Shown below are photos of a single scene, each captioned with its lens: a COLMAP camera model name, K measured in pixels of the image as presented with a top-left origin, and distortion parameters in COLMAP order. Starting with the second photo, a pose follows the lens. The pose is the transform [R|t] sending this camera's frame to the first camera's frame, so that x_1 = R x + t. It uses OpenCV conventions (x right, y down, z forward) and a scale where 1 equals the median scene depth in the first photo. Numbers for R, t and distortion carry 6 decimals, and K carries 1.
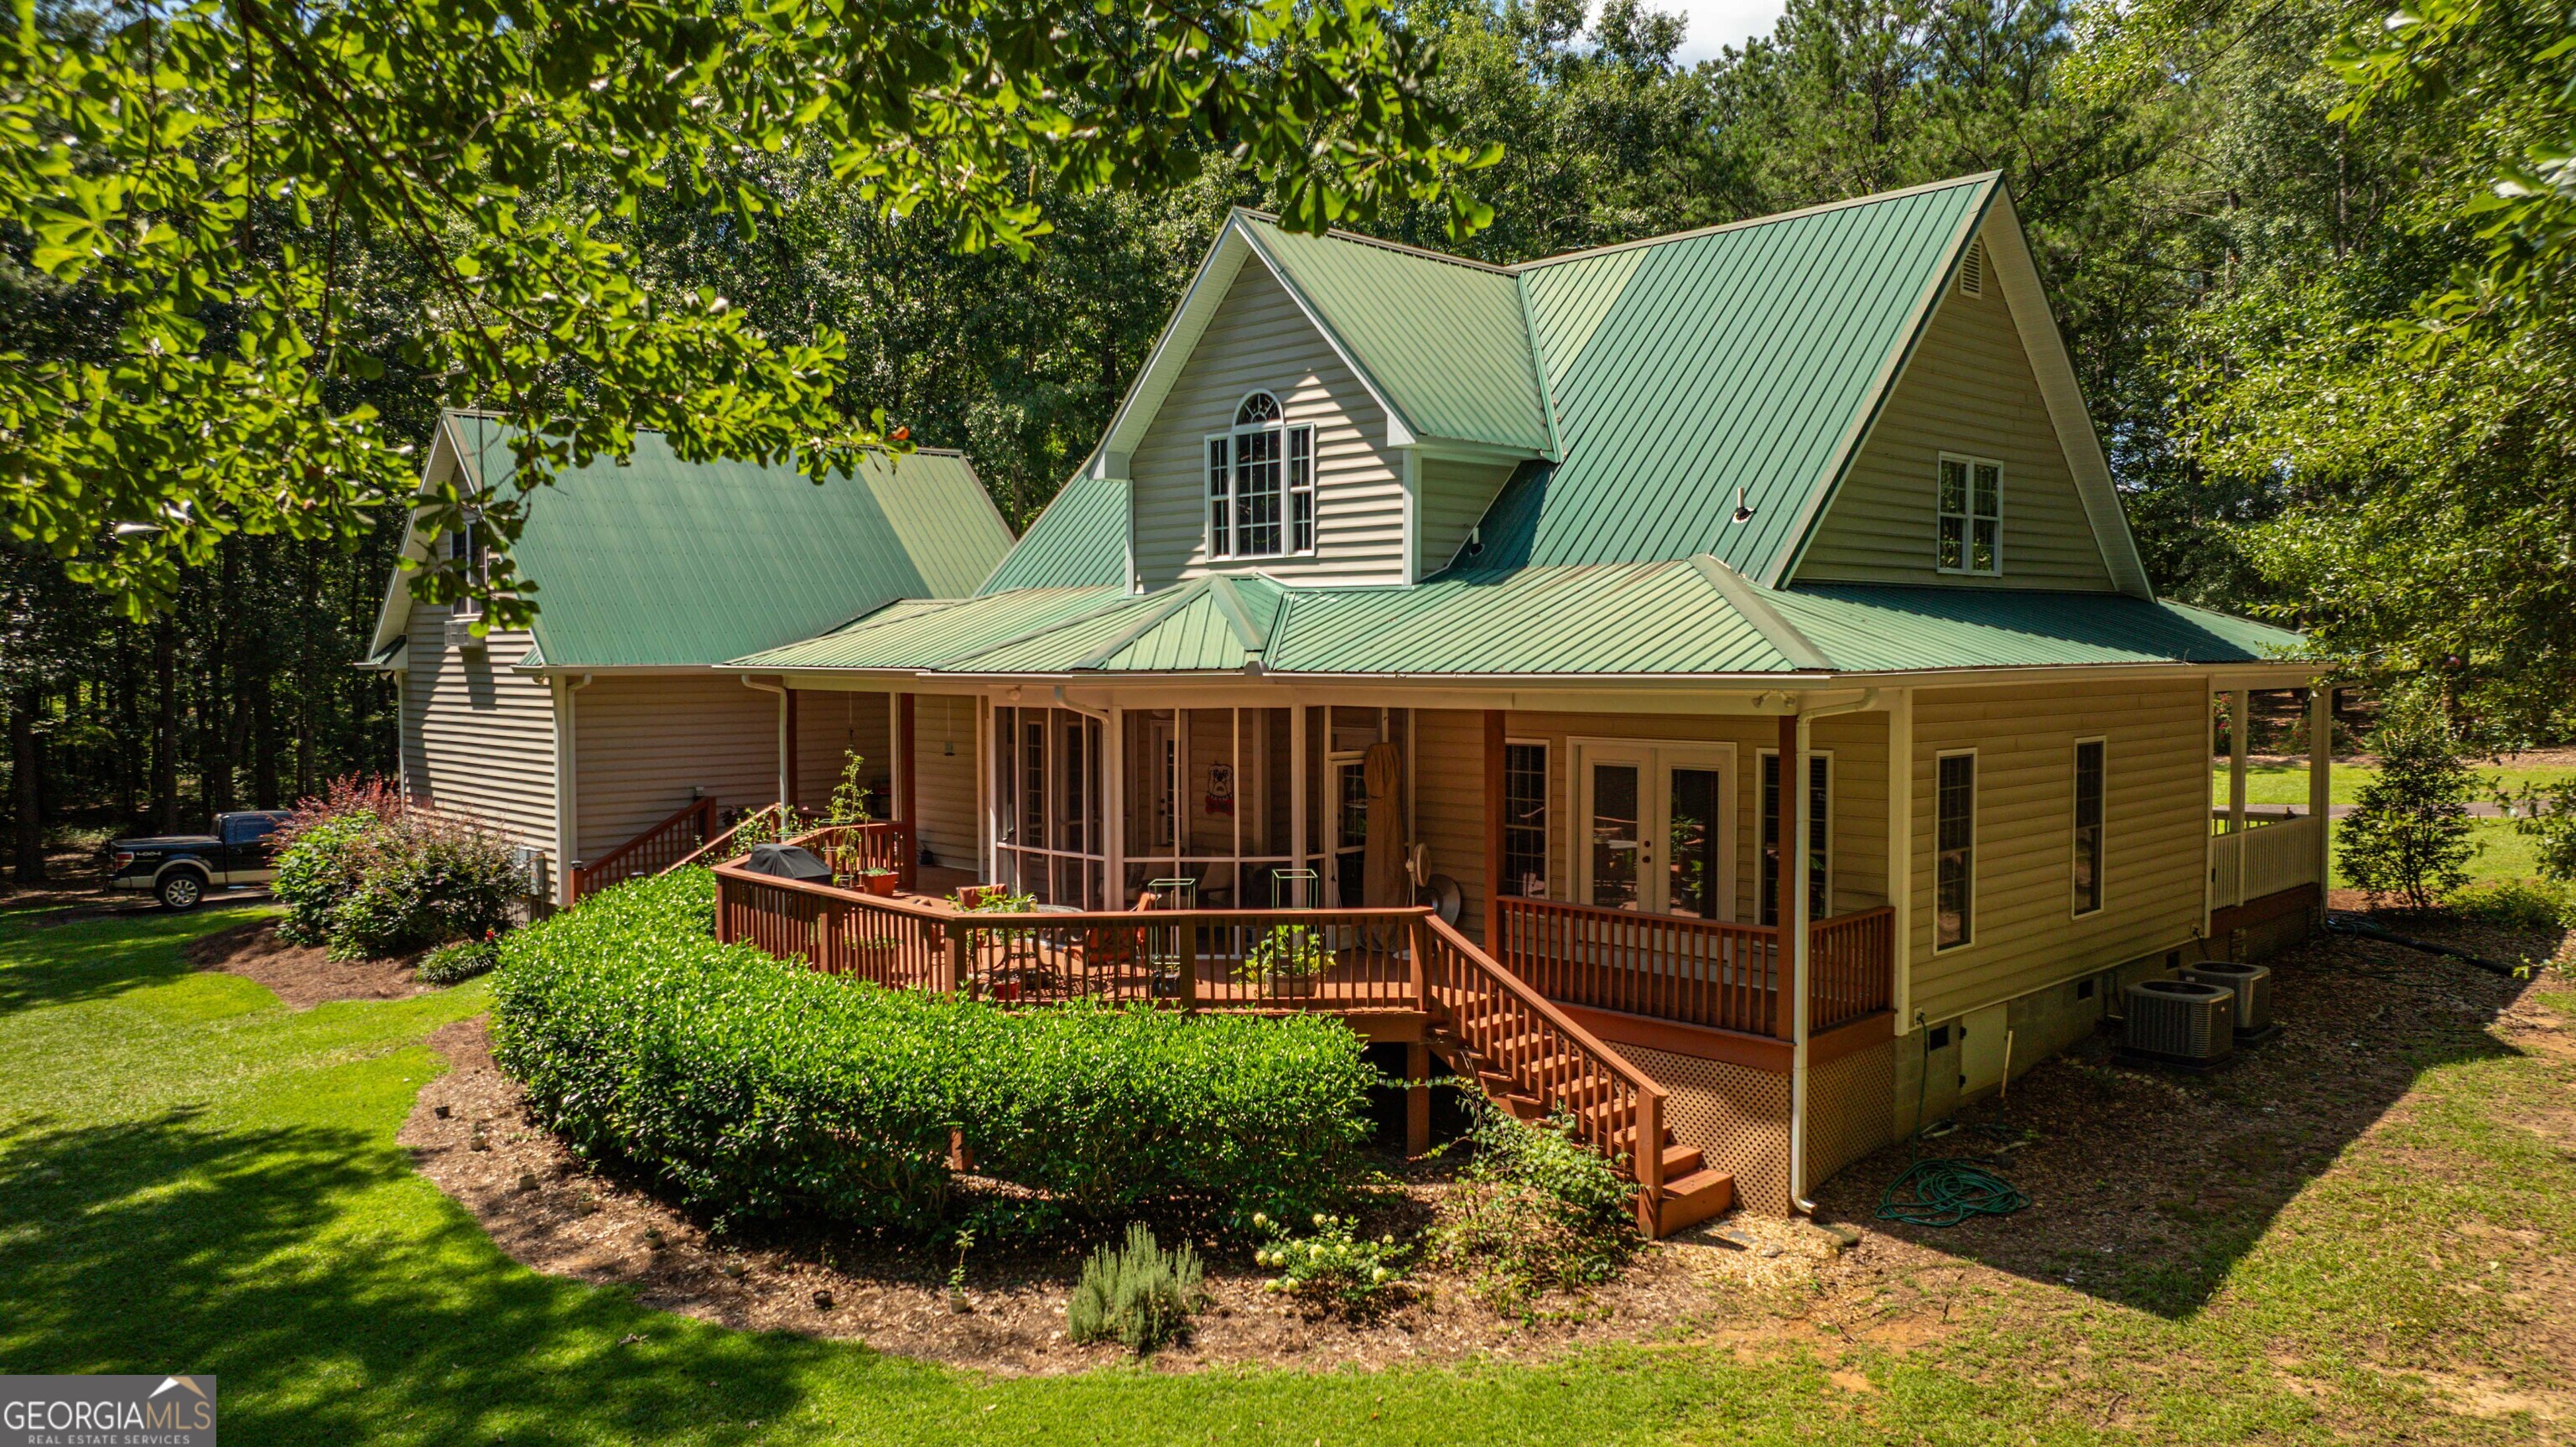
lens RADIAL K [[1813.0, 0, 1290.6], [0, 1813.0, 719.2], [0, 0, 1]] dist [-0.030664, 0.025635]
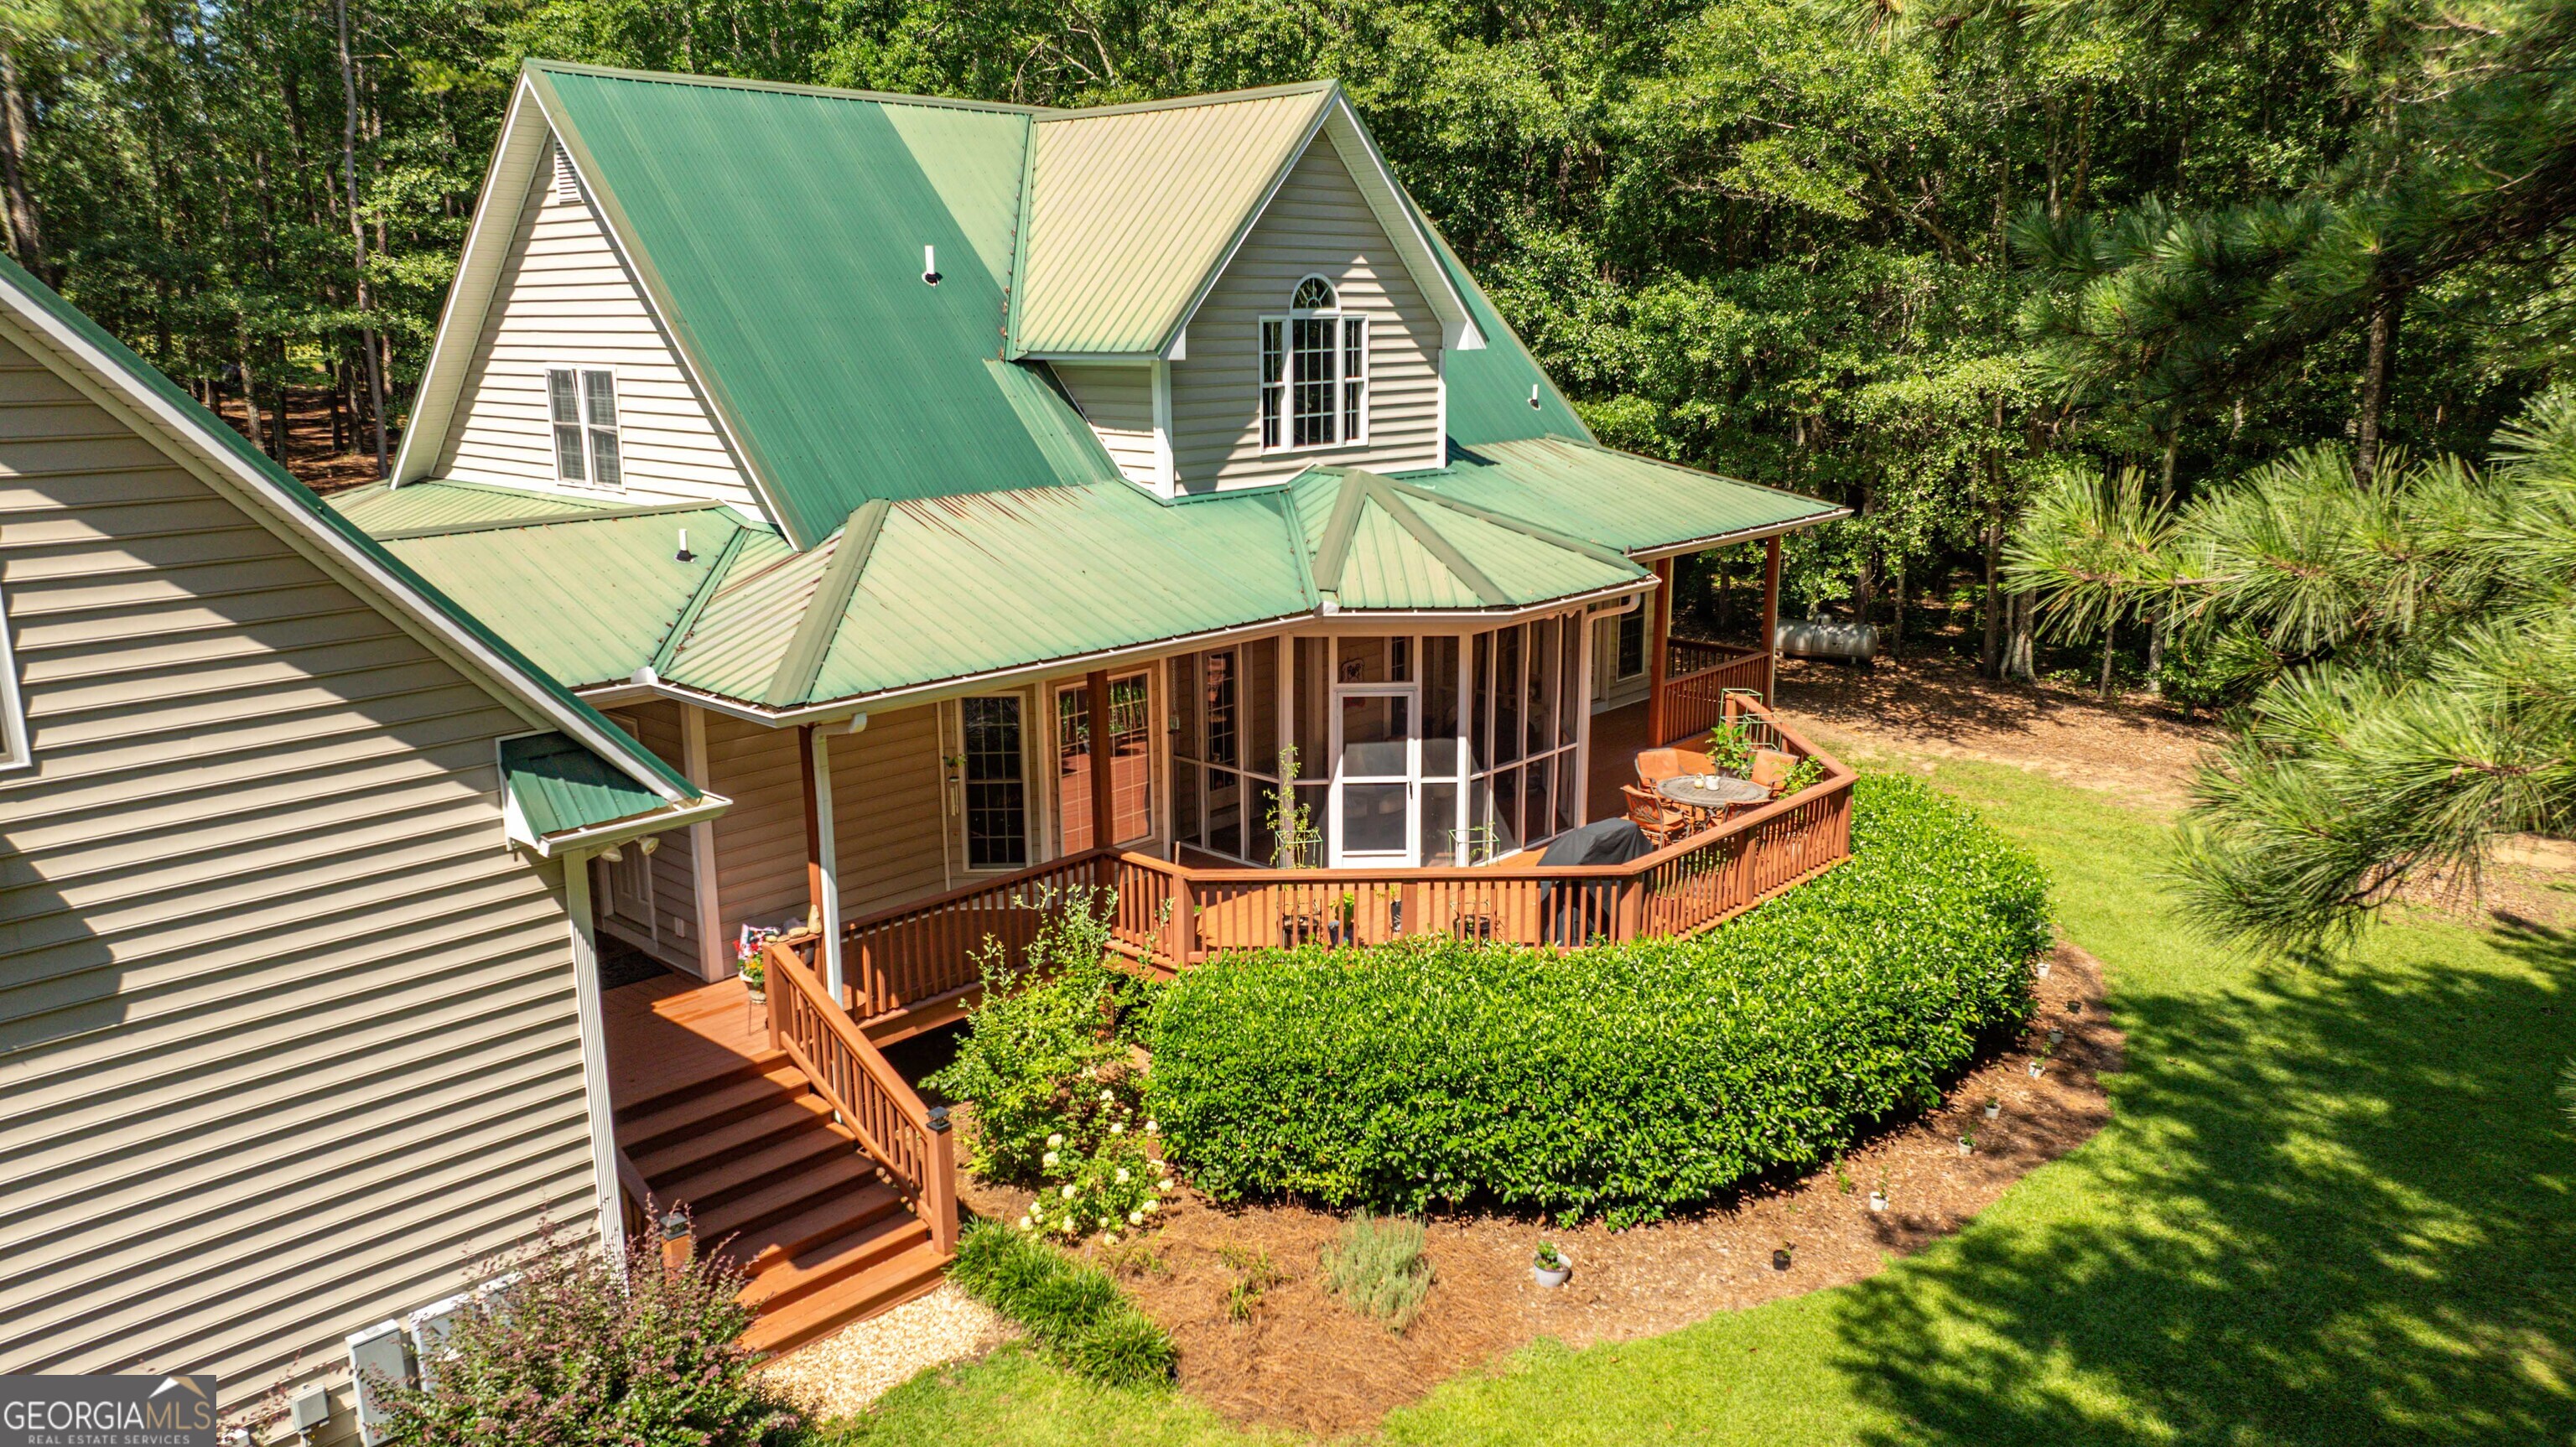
lens RADIAL K [[1813.0, 0, 1308.8], [0, 1813.0, 750.1], [0, 0, 1]] dist [-0.030664, 0.025635]
pose [[-0.074872, -0.225930, 0.971262, -1.048018], [0.058244, 0.971342, 0.230438, -0.162528], [-0.995491, 0.073823, -0.059567, 1.113360]]
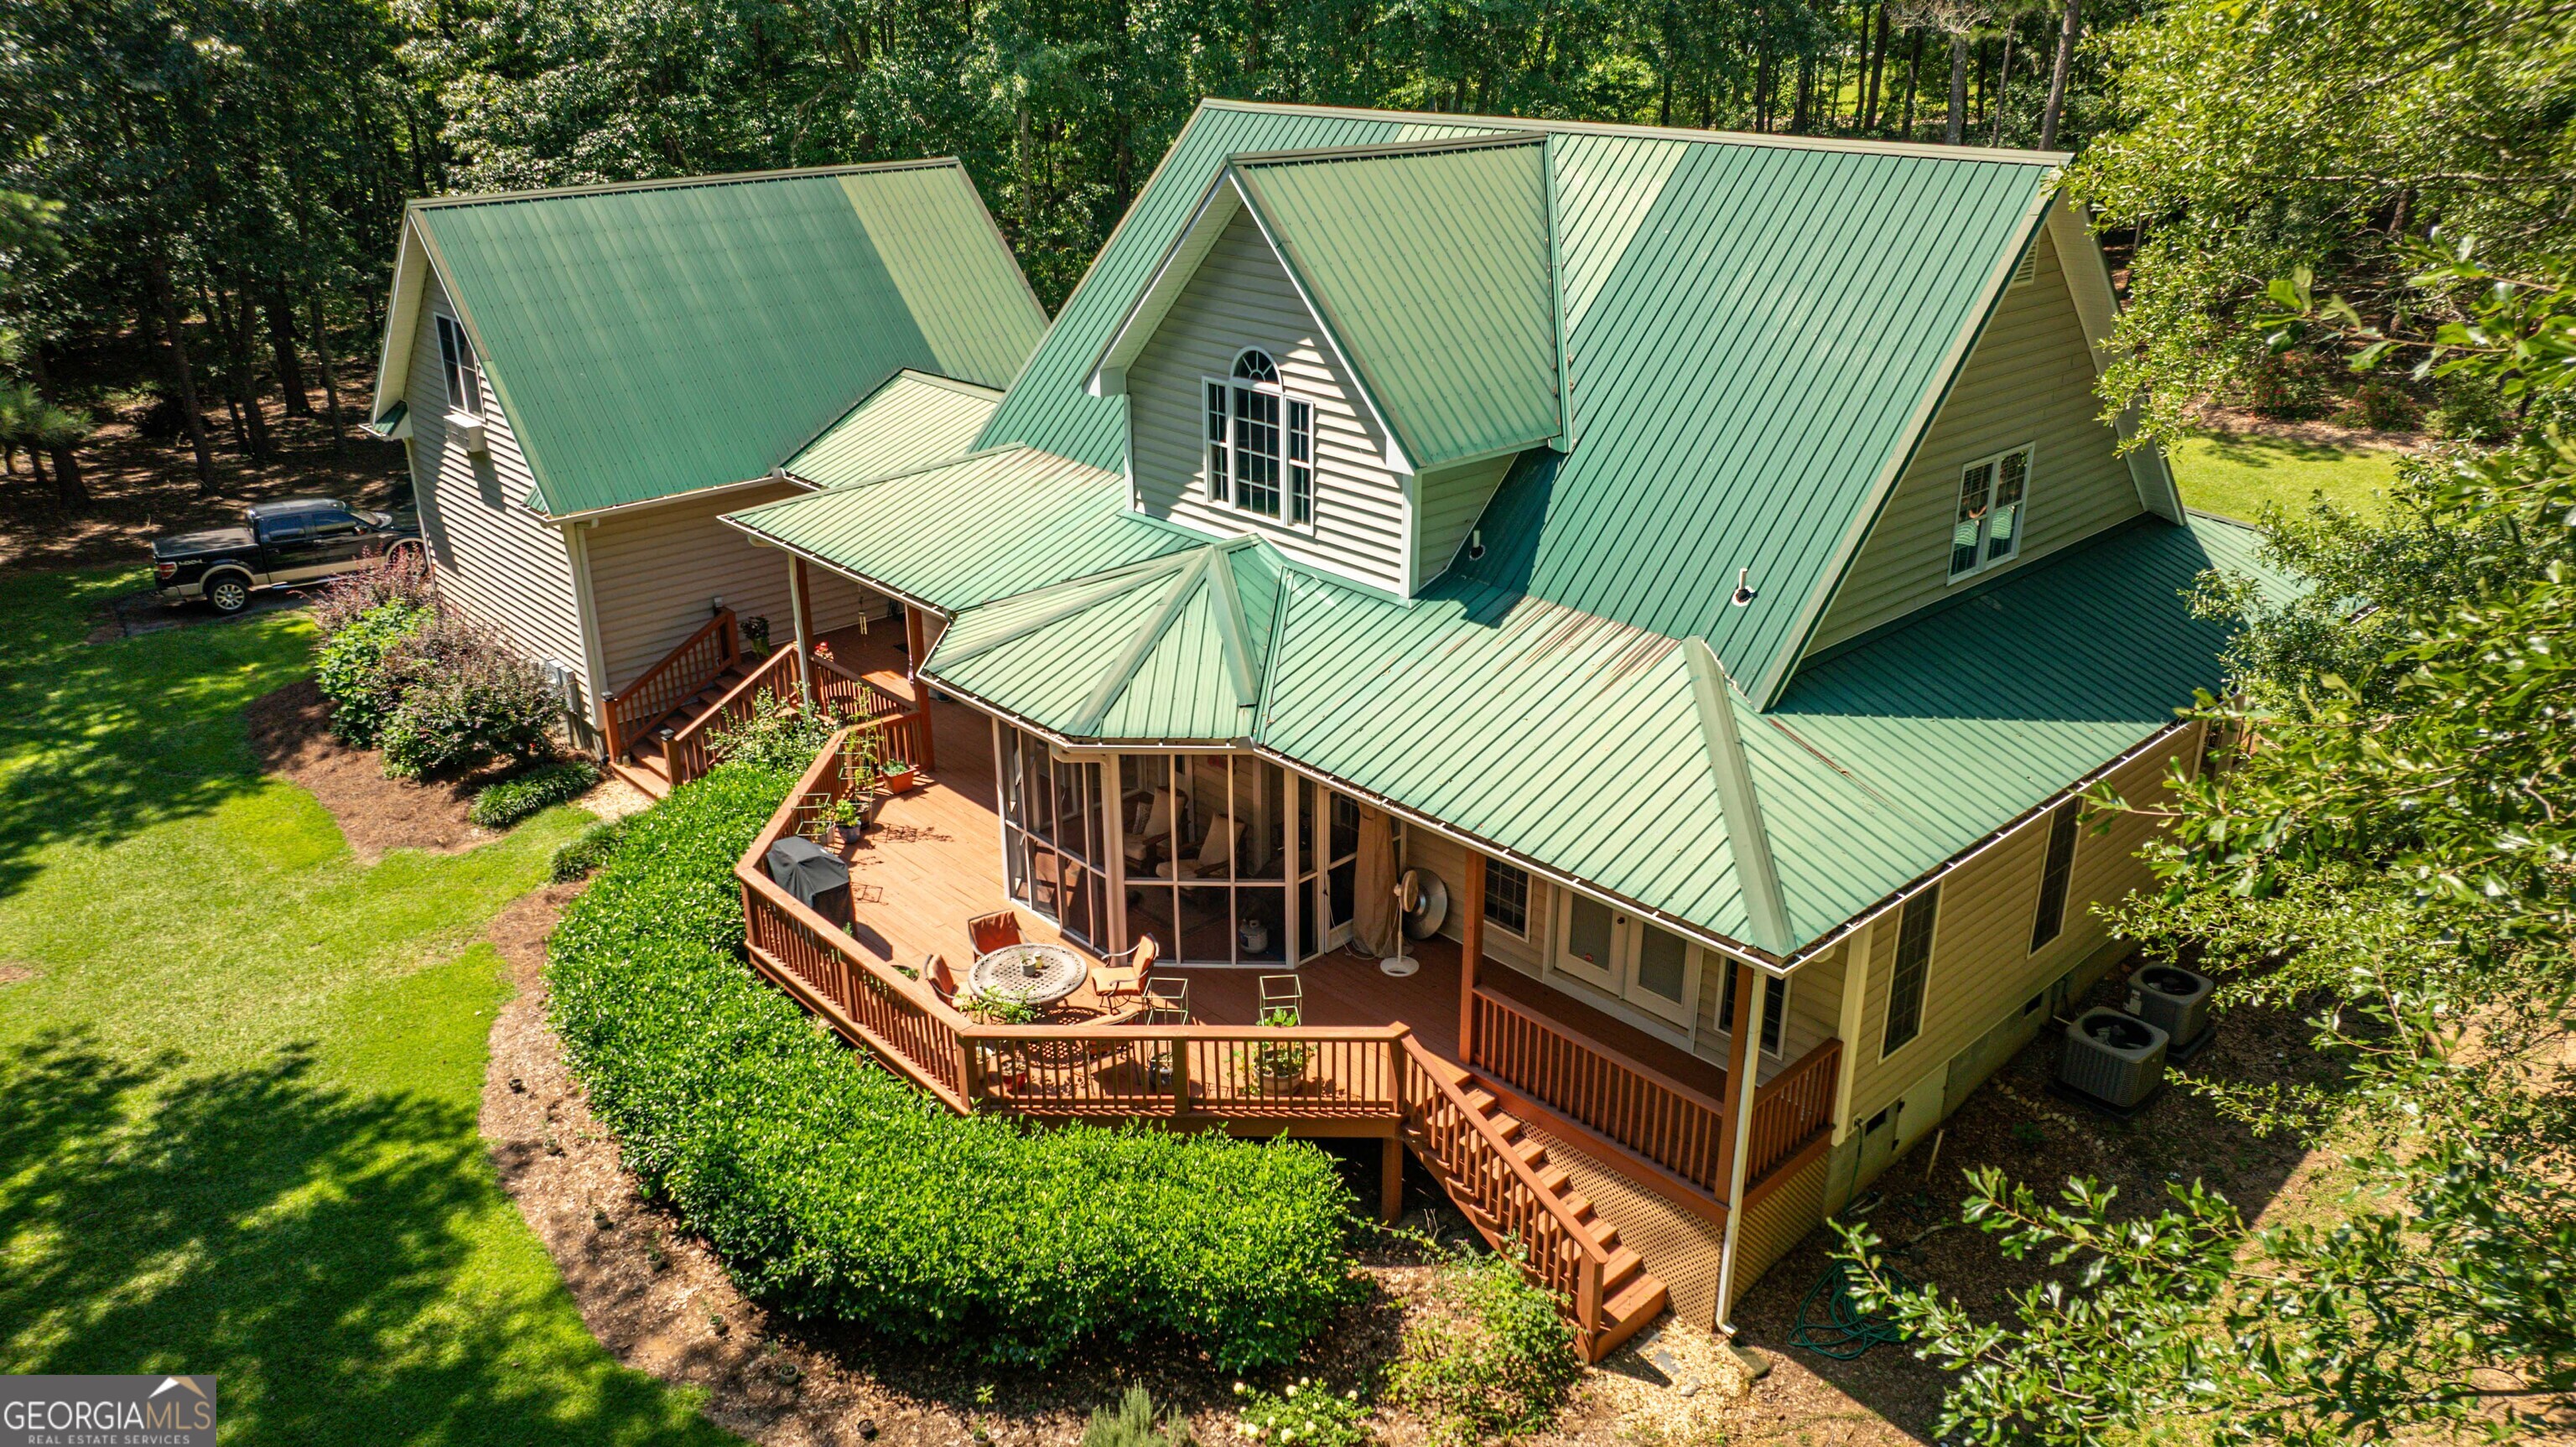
lens RADIAL K [[1813.0, 0, 1291.1], [0, 1813.0, 726.5], [0, 0, 1]] dist [-0.030664, 0.025635]
pose [[0.999696, 0.008563, -0.023120, 0.024775], [-0.000132, 0.939598, 0.342280, -0.329737], [0.024654, -0.342173, 0.939314, 0.043437]]
